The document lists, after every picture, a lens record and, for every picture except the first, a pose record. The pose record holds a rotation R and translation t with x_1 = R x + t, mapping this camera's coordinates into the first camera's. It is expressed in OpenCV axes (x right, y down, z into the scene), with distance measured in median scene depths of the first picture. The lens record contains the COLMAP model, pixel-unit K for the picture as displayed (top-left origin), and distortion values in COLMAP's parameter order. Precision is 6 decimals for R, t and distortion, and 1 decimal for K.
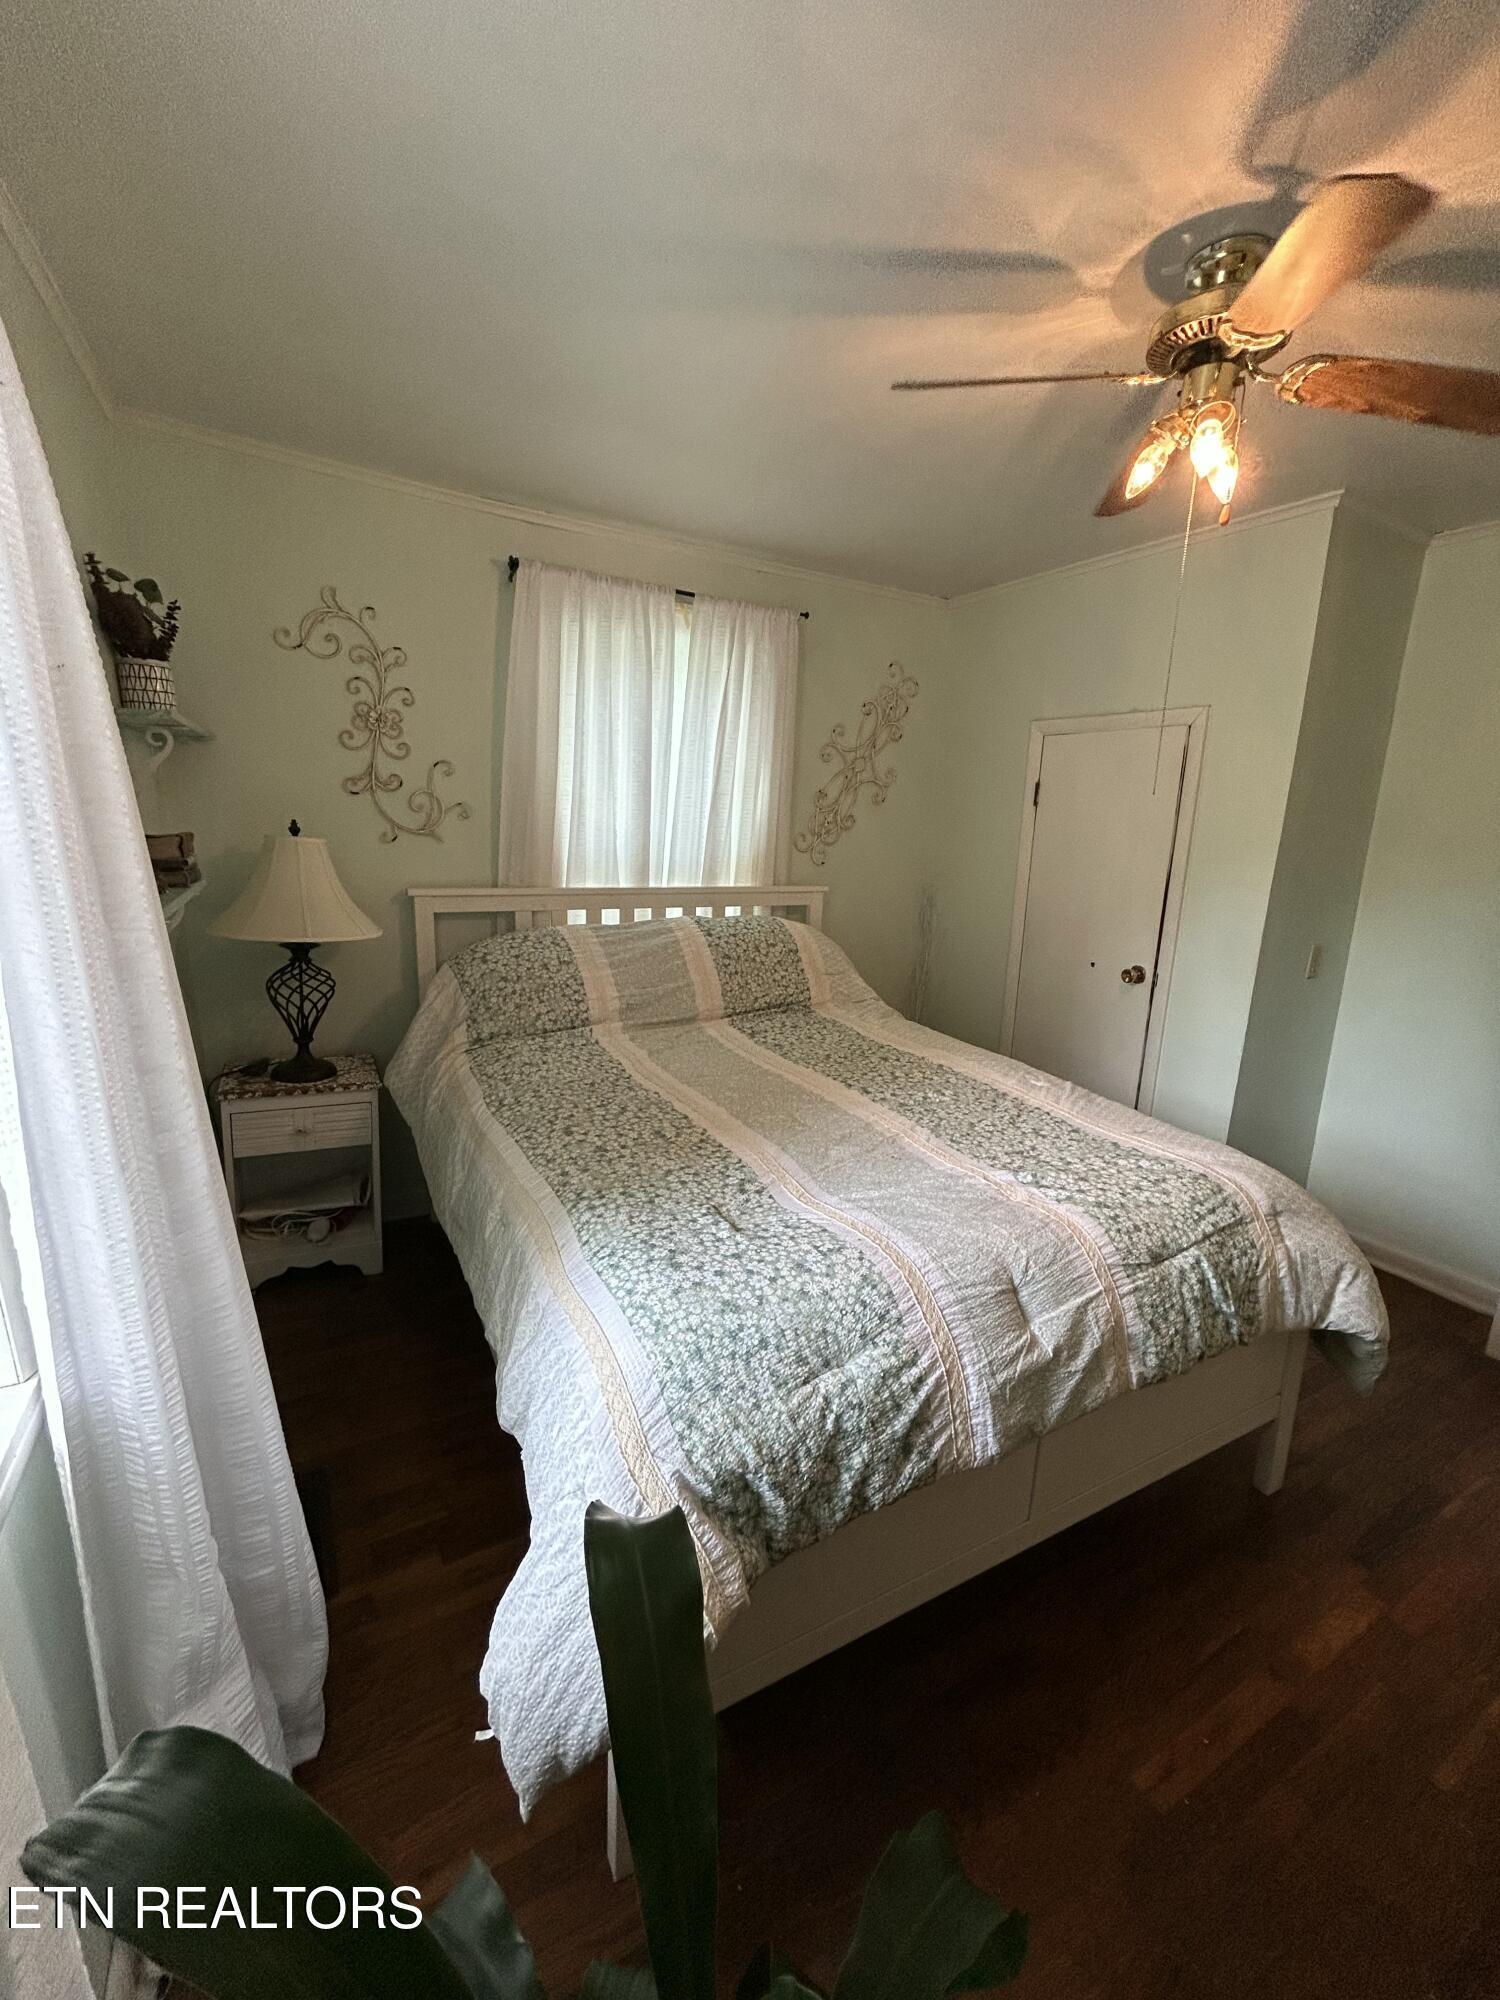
lens RADIAL K [[804.5, 0, 751.1], [0, 804.5, 996.5], [0, 0, 1]] dist [0.000728, -0.000302]
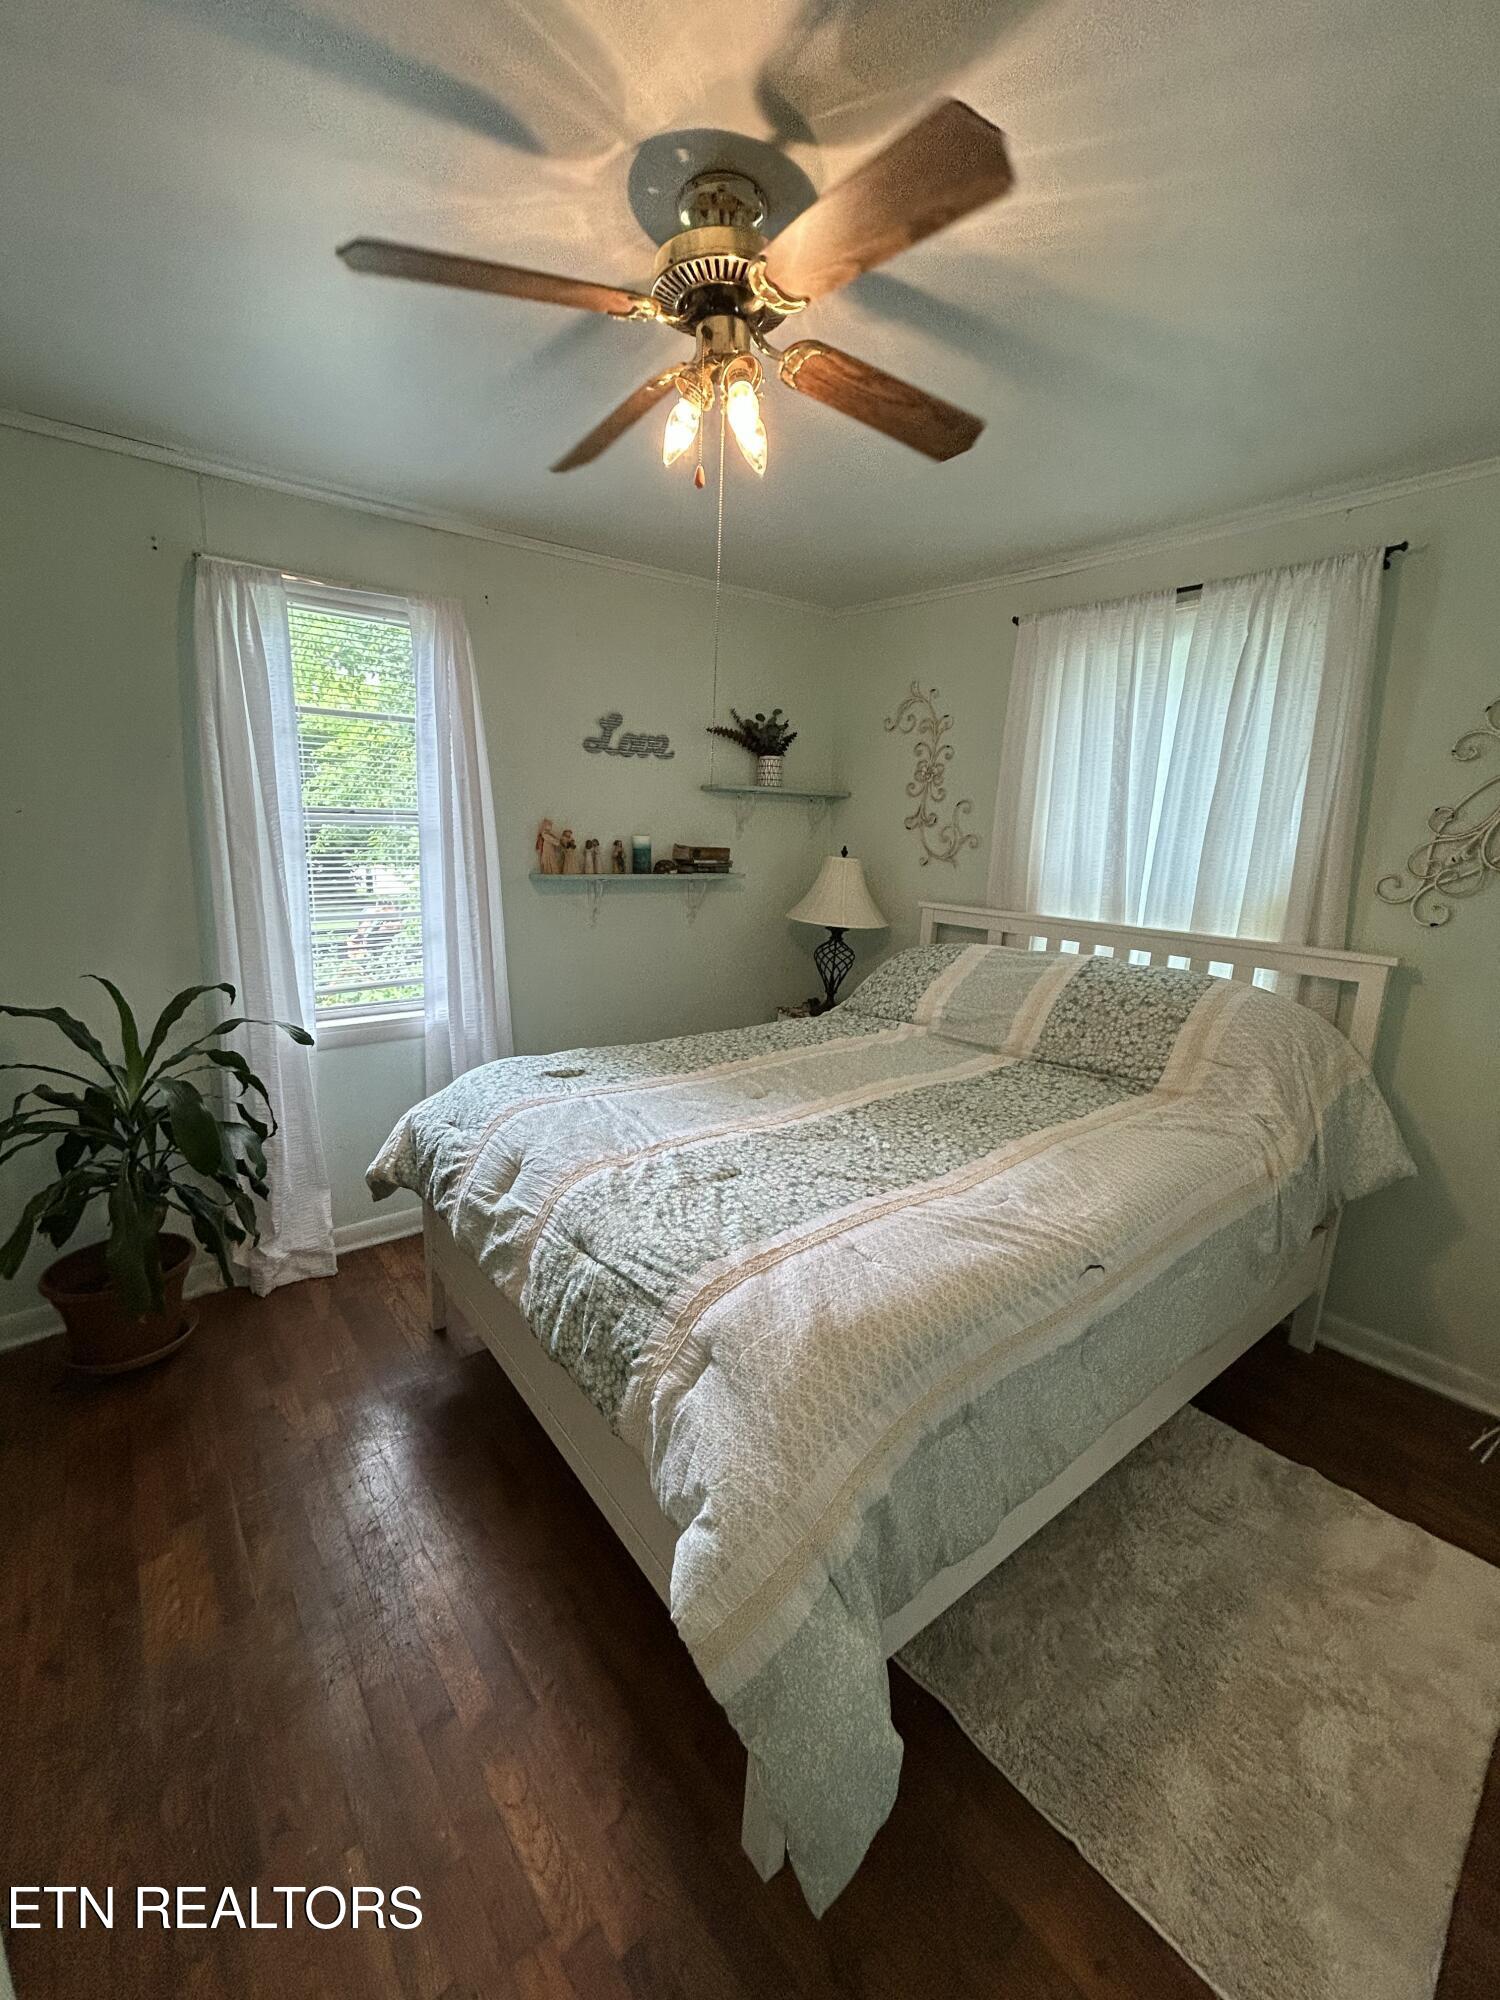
lens RADIAL K [[816.6, 0, 745.6], [0, 816.6, 1009.1], [0, 0, 1]] dist [-0.042476, -0.000119]
pose [[0.153367, 0.177014, -0.972185, 0.844419], [-0.242339, 0.960519, 0.136660, -0.081391], [0.957993, 0.214640, 0.190209, 0.543271]]
